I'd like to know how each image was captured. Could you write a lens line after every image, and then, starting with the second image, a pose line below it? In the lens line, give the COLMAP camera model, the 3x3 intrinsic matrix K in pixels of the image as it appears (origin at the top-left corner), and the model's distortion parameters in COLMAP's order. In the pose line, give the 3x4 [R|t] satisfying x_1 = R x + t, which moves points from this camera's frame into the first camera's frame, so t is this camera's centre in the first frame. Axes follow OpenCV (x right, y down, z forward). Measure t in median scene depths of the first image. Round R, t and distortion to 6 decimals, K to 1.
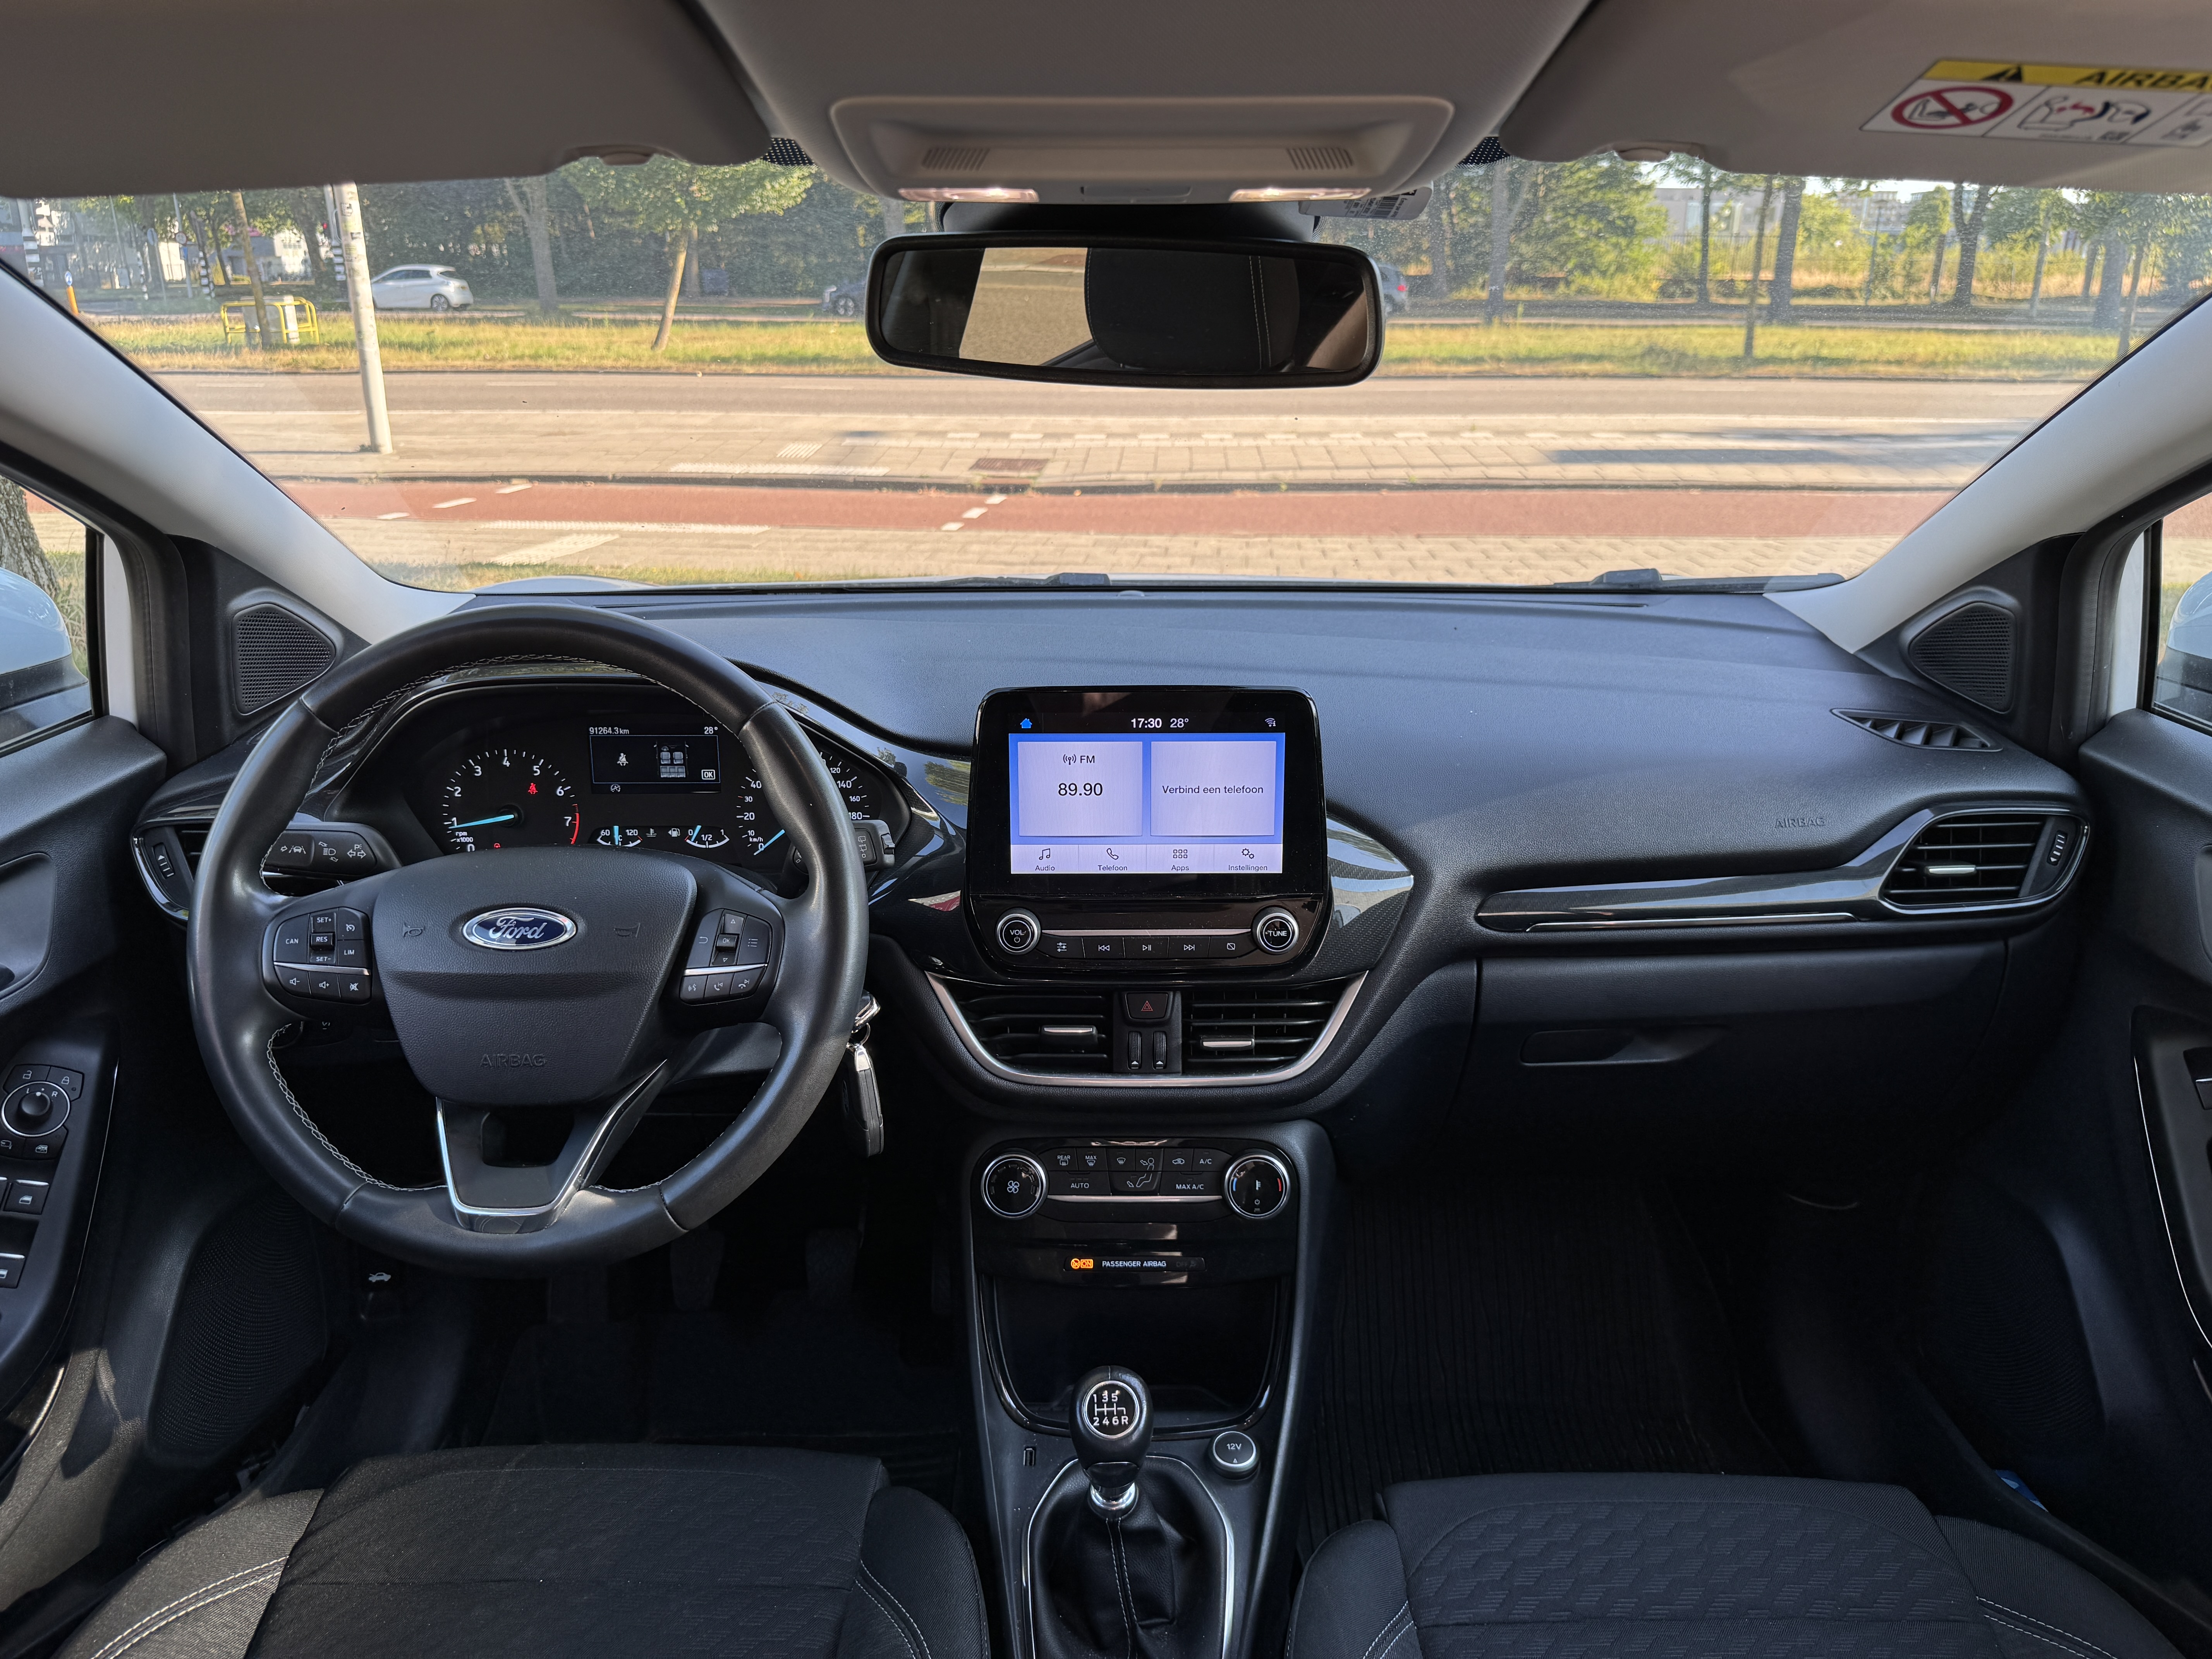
lens RADIAL K [[1558.2, 0, 1096.0], [0, 1558.2, 837.7], [0, 0, 1]] dist [0.056849, -0.066407]
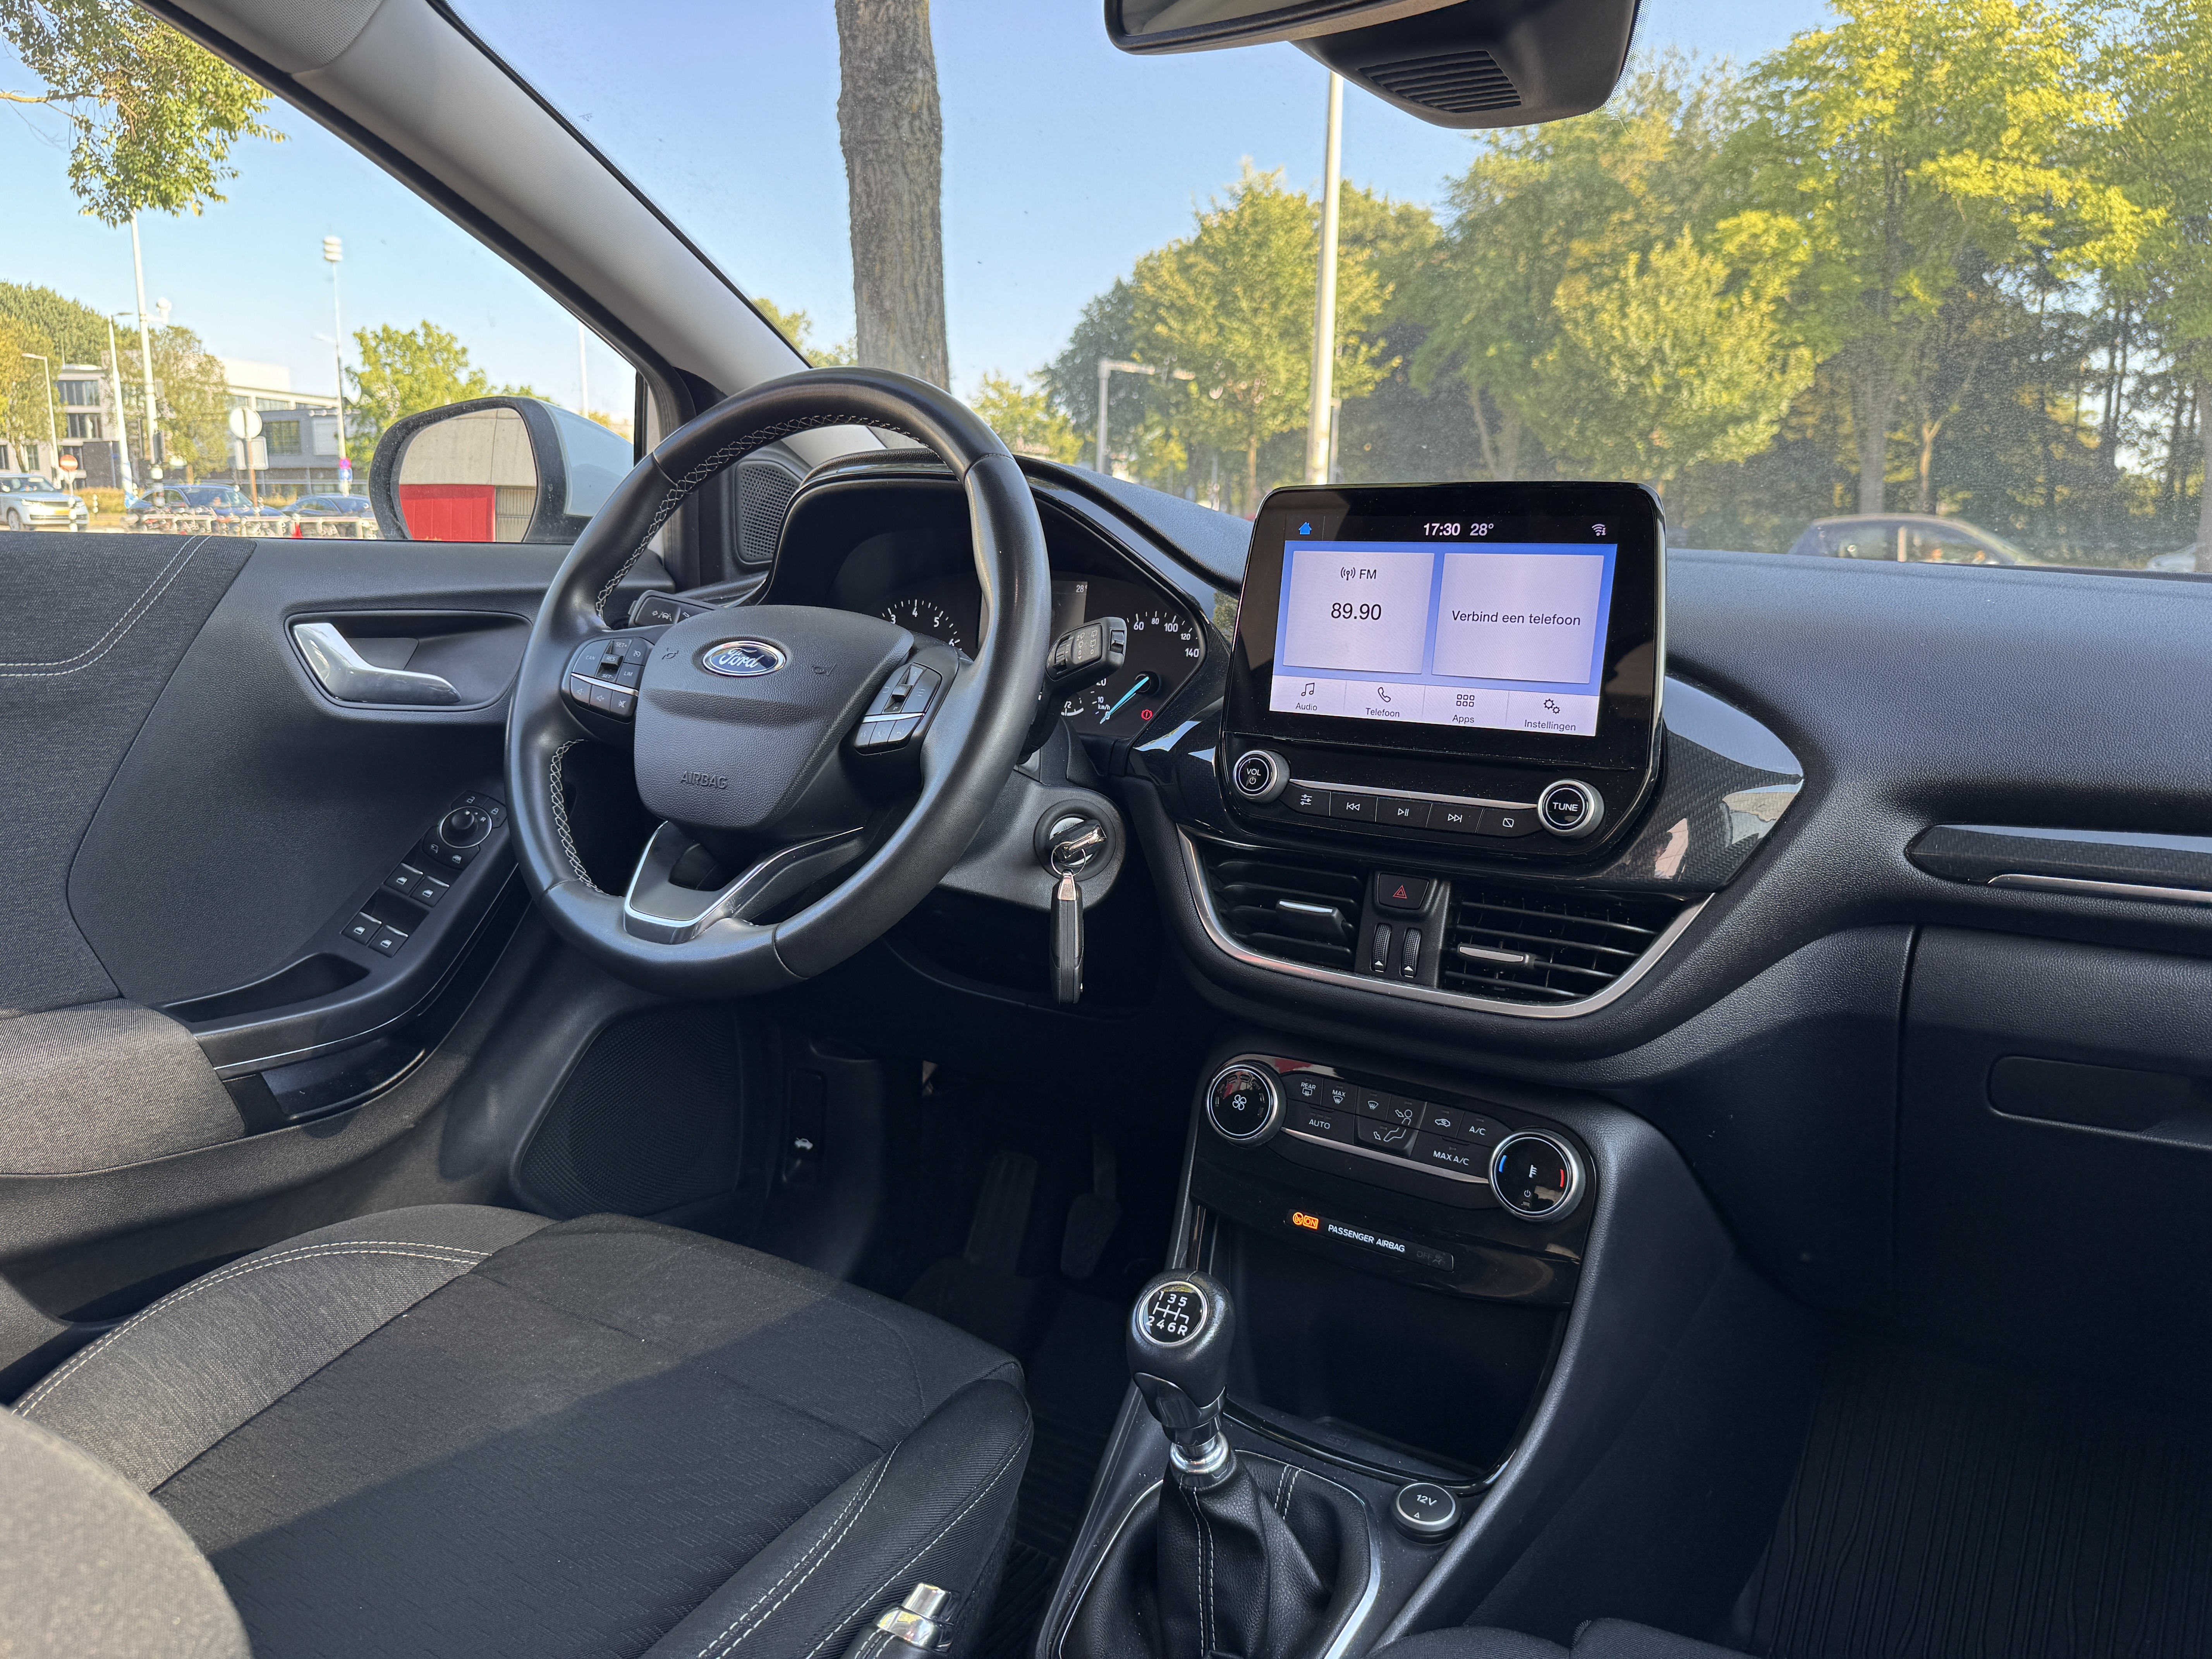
lens RADIAL K [[1558.2, 0, 1087.3], [0, 1558.2, 870.3], [0, 0, 1]] dist [0.056849, -0.066407]
pose [[0.837402, 0.132424, -0.530303, 0.315657], [-0.201426, 0.976691, -0.074180, 0.186220], [0.508119, 0.168935, 0.844557, 0.239078]]
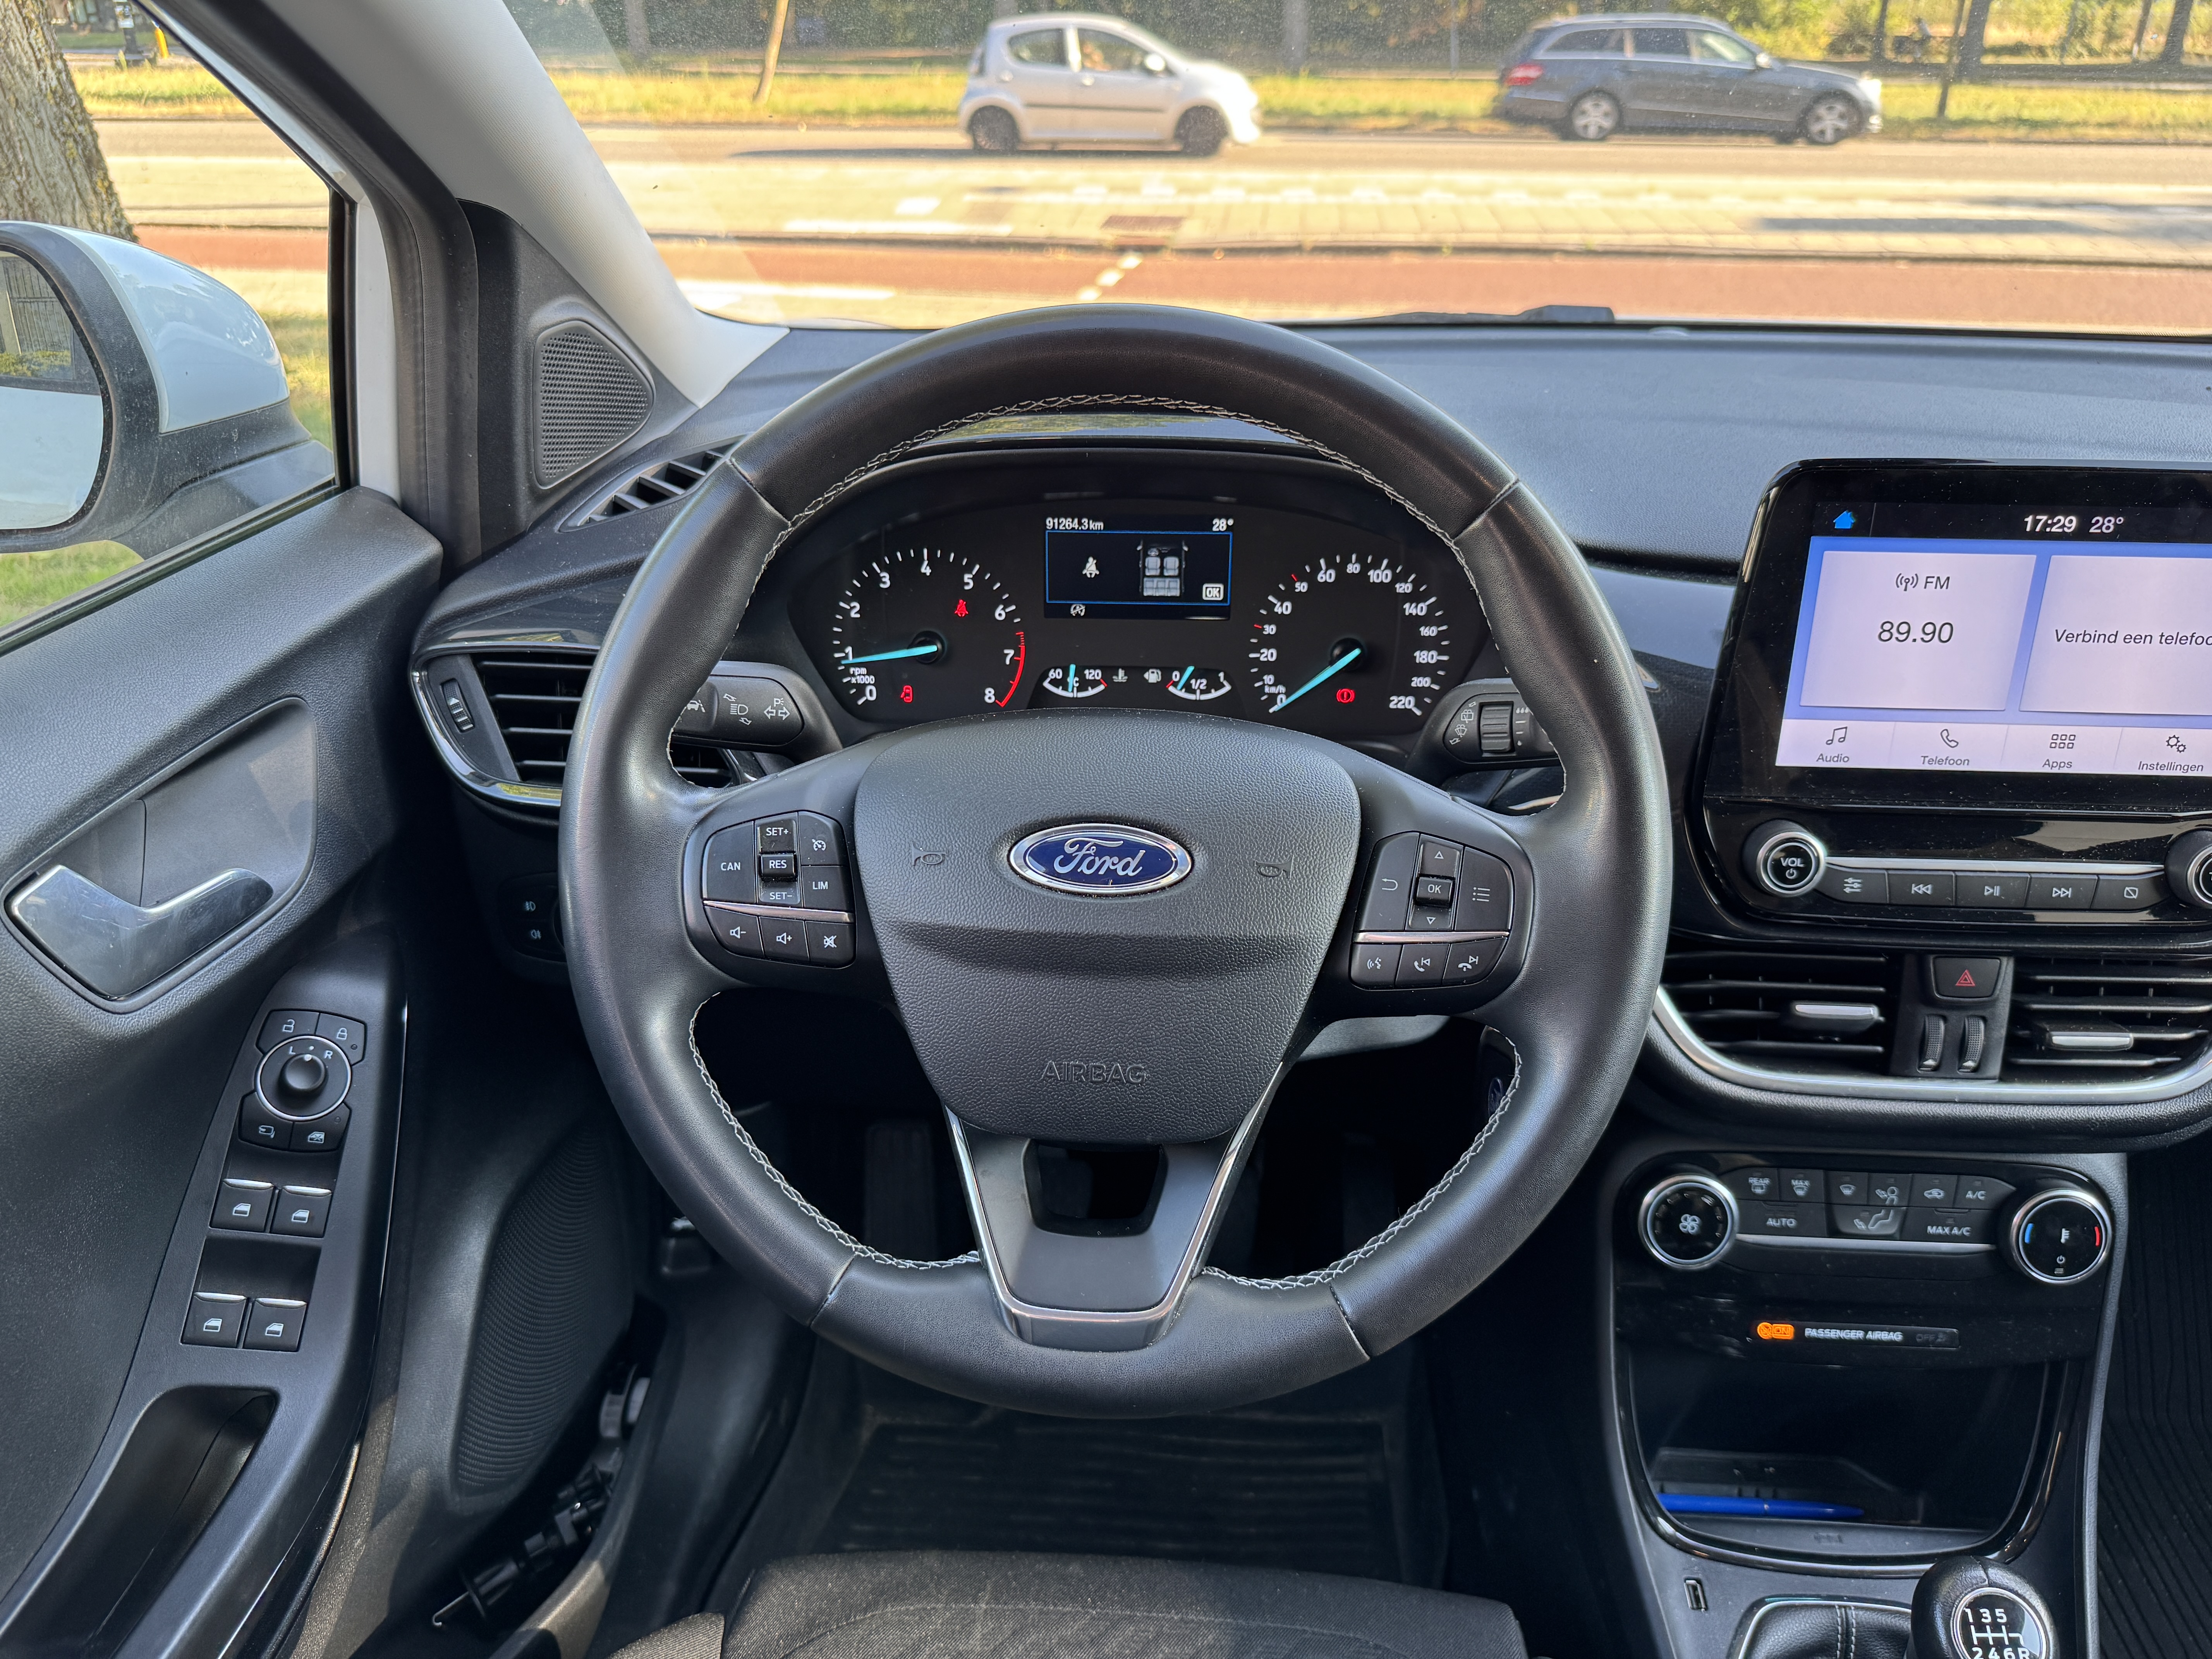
lens RADIAL K [[1558.2, 0, 1092.5], [0, 1558.2, 831.7], [0, 0, 1]] dist [0.056849, -0.066407]
pose [[0.998161, 0.029215, -0.053113, -0.286534], [-0.022241, 0.991595, 0.127457, -0.024494], [0.056391, -0.126041, 0.990421, 0.344336]]
